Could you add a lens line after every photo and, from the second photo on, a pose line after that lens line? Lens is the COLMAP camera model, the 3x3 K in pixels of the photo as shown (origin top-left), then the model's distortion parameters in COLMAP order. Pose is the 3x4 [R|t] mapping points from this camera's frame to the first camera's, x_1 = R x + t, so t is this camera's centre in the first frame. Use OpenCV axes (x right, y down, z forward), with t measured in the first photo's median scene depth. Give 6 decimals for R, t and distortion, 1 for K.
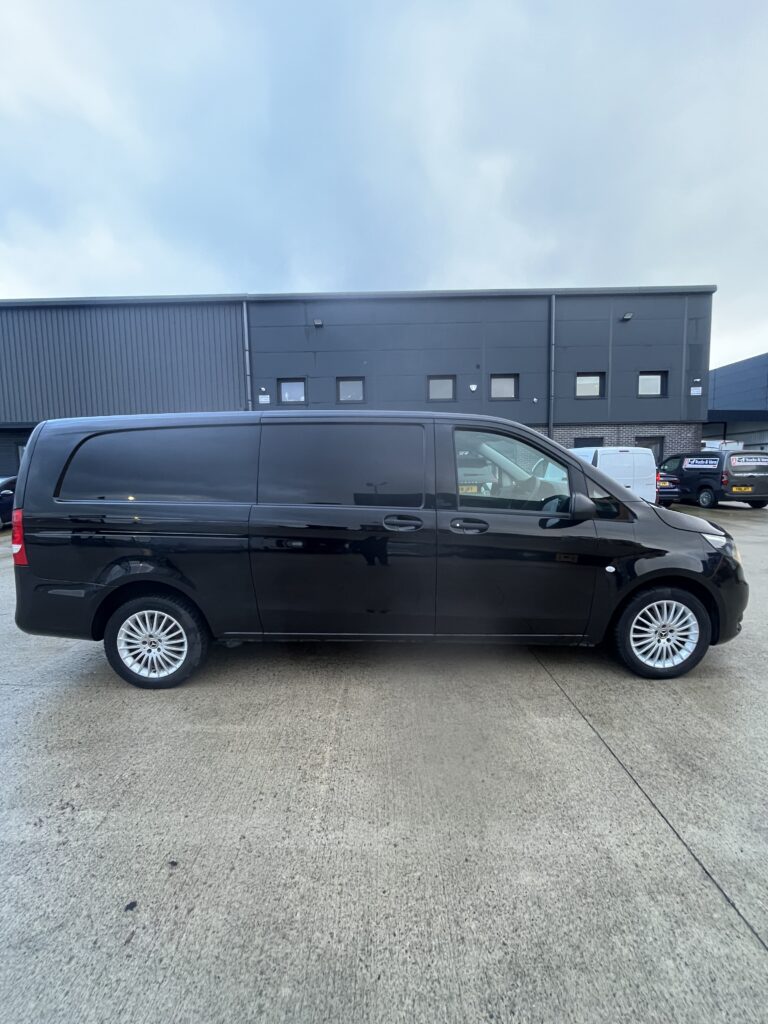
lens RADIAL K [[413.1, 0, 384.0], [0, 413.1, 512.0], [0, 0, 1]] dist [-0.000466, -0.000408]
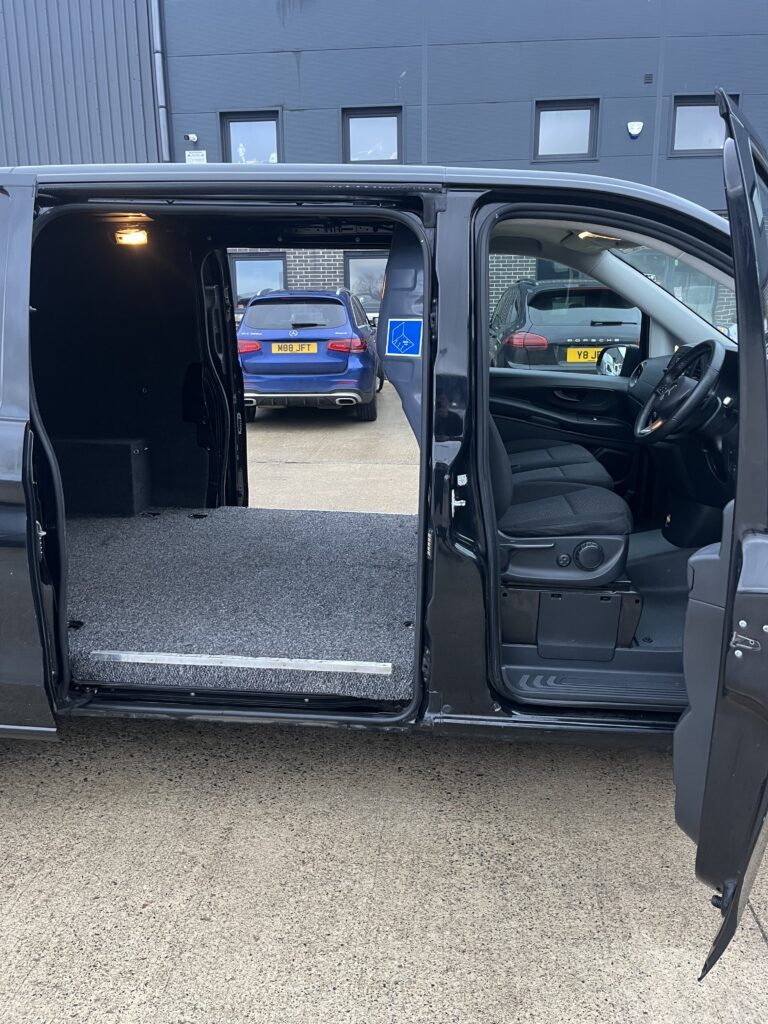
lens RADIAL K [[779.5, 0, 384.0], [0, 779.5, 512.0], [0, 0, 1]] dist [0.042807, -0.051379]
pose [[0.995948, 0.028591, -0.085269, 0.031050], [-0.015196, 0.987988, 0.153782, -0.008774], [0.088641, -0.151863, 0.984419, 0.054456]]
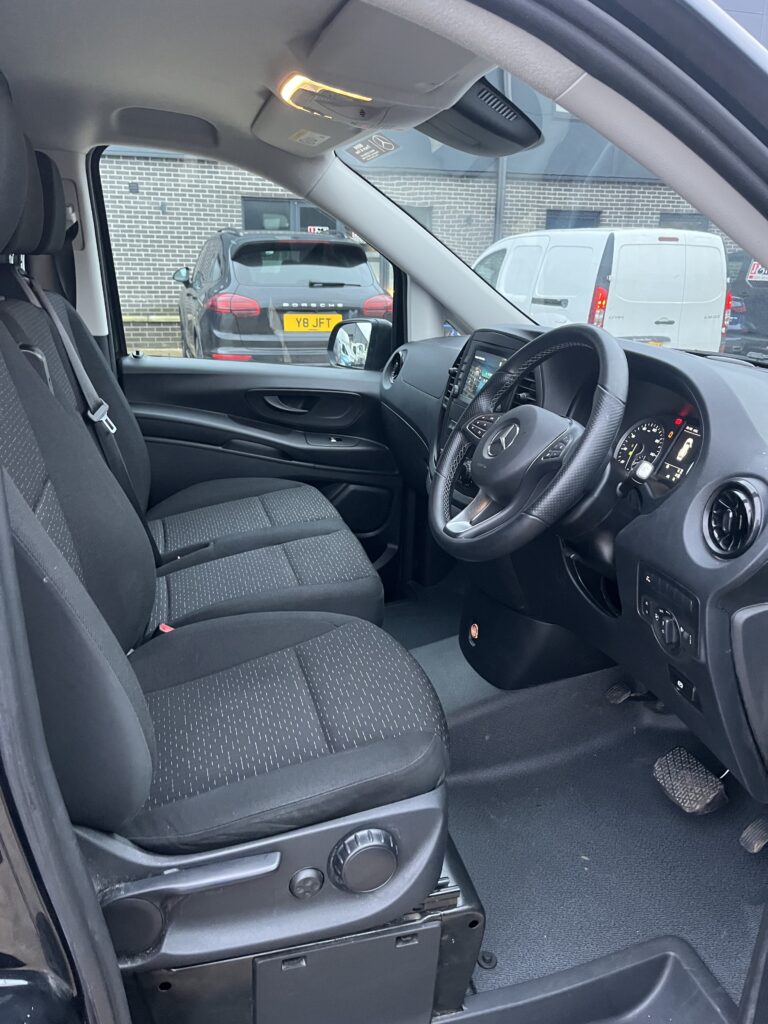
lens RADIAL K [[794.4, 0, 406.0], [0, 794.4, 558.4], [0, 0, 1]] dist [0.008819, -0.000559]
pose [[0.960914, -0.063888, 0.269375, 0.048129], [-0.004037, 0.969671, 0.244381, -0.017864], [-0.276818, -0.235916, 0.931512, 0.168970]]
